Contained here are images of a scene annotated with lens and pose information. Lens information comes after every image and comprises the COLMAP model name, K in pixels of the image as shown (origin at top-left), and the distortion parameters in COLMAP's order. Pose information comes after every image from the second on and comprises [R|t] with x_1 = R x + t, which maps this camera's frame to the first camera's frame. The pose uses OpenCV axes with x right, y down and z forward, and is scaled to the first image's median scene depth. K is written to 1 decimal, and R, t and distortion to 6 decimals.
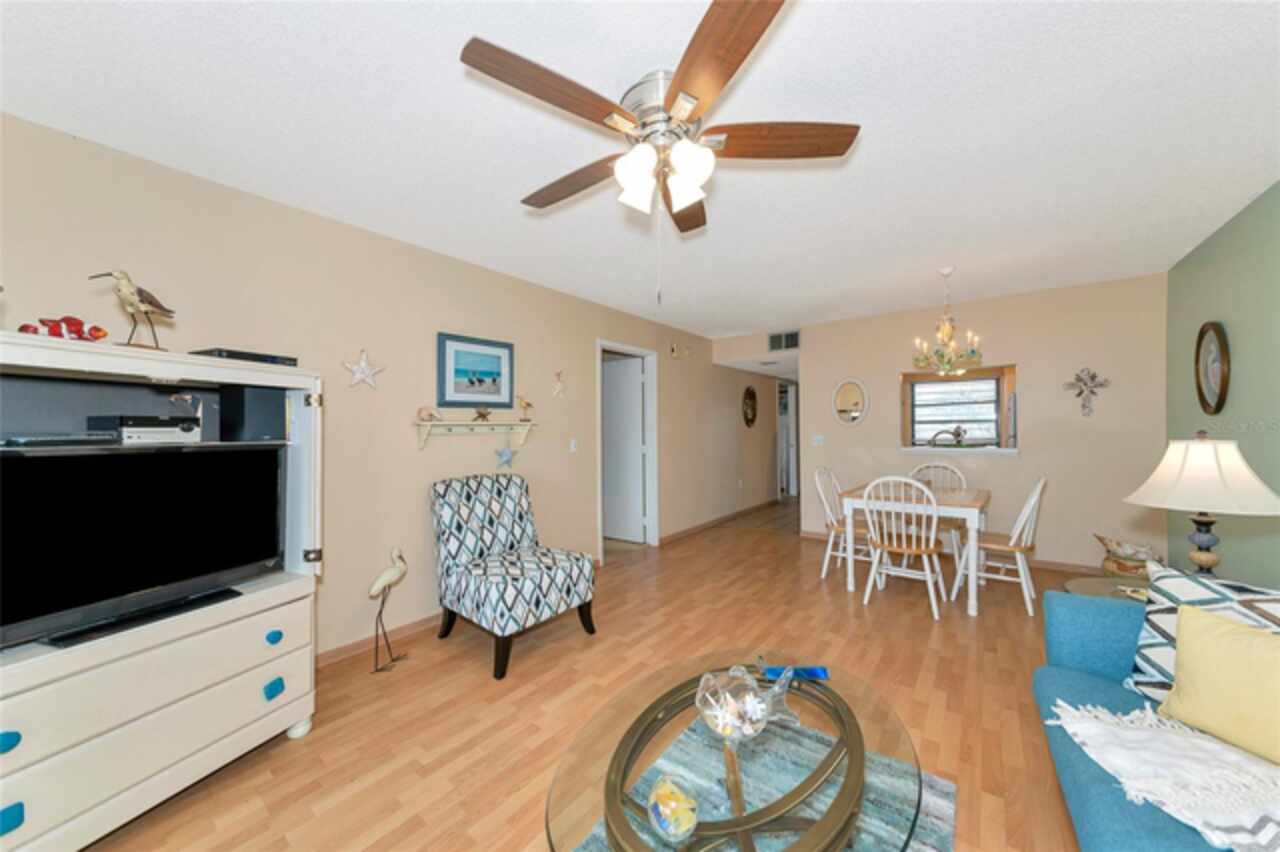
lens RADIAL K [[448.6, 0, 640.0], [0, 448.6, 426.0], [0, 0, 1]] dist [0.001147, 0.000132]
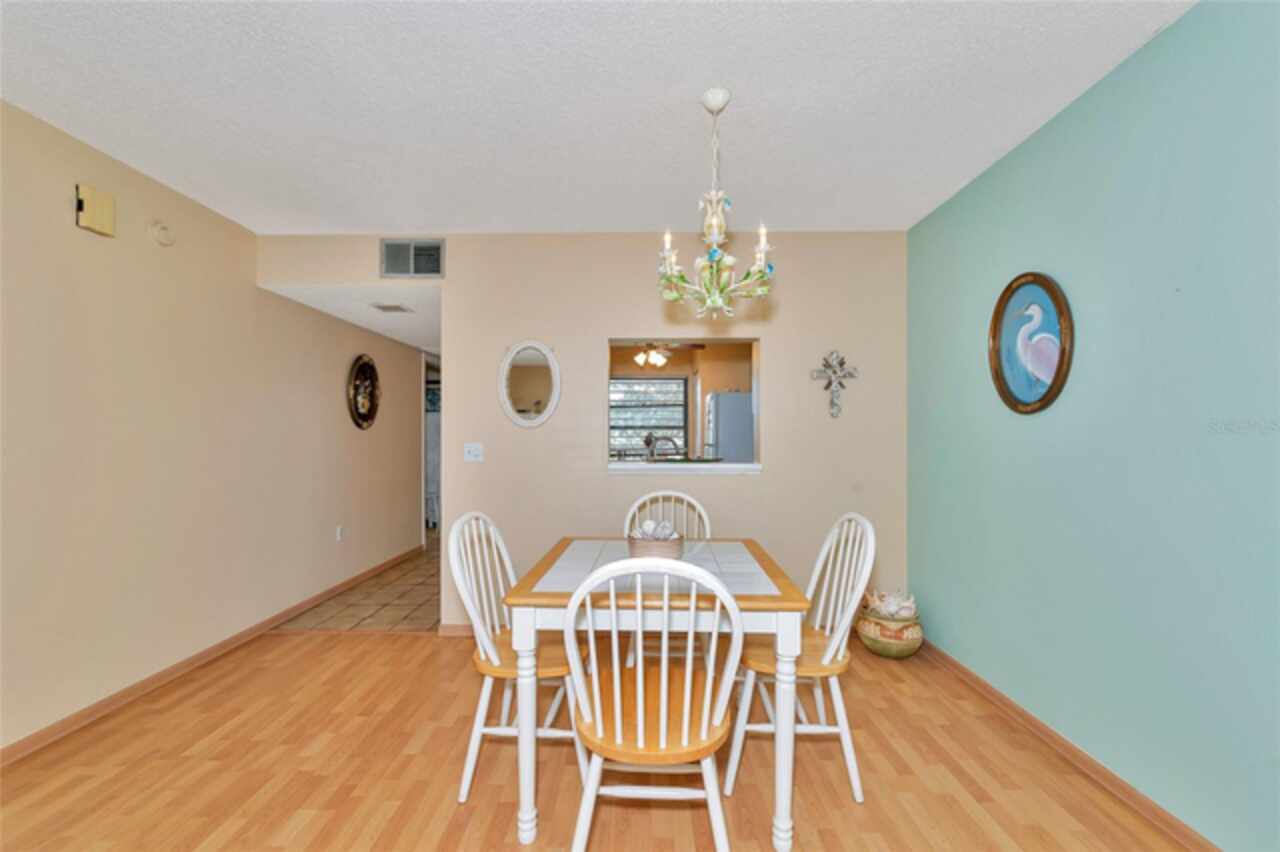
lens RADIAL K [[503.6, 0, 634.8], [0, 503.6, 437.6], [0, 0, 1]] dist [-0.000152, -0.000006]
pose [[0.797192, 0.011553, 0.603615, 0.252679], [-0.015602, 0.999877, 0.001467, 0.014321], [-0.603524, -0.010587, 0.797274, 0.546987]]
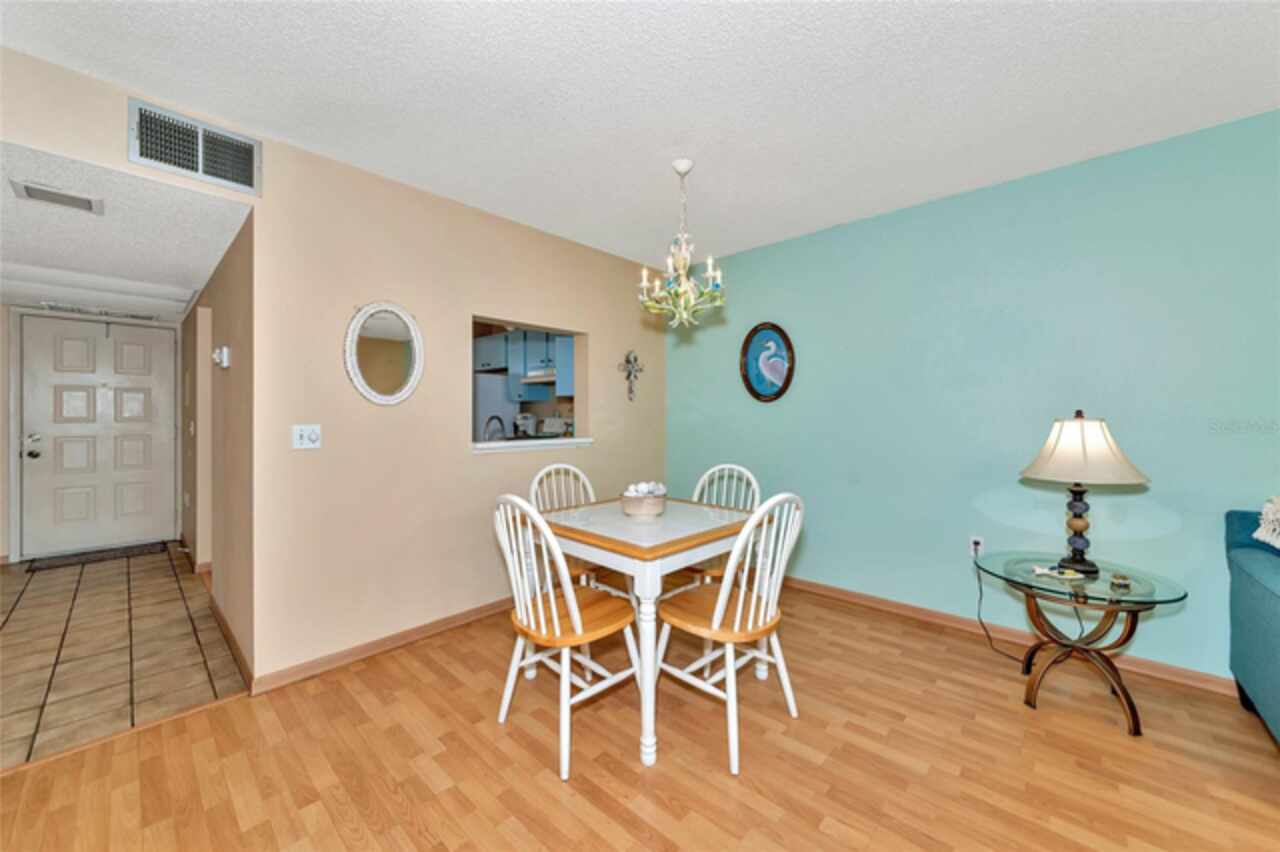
lens RADIAL K [[487.1, 0, 646.0], [0, 487.1, 414.2], [0, 0, 1]] dist [-0.000412, 0.000049]
pose [[0.085090, 0.015540, 0.996252, -0.021808], [-0.008507, 0.999853, -0.014869, 0.020826], [-0.996337, -0.007210, 0.085210, 0.877058]]
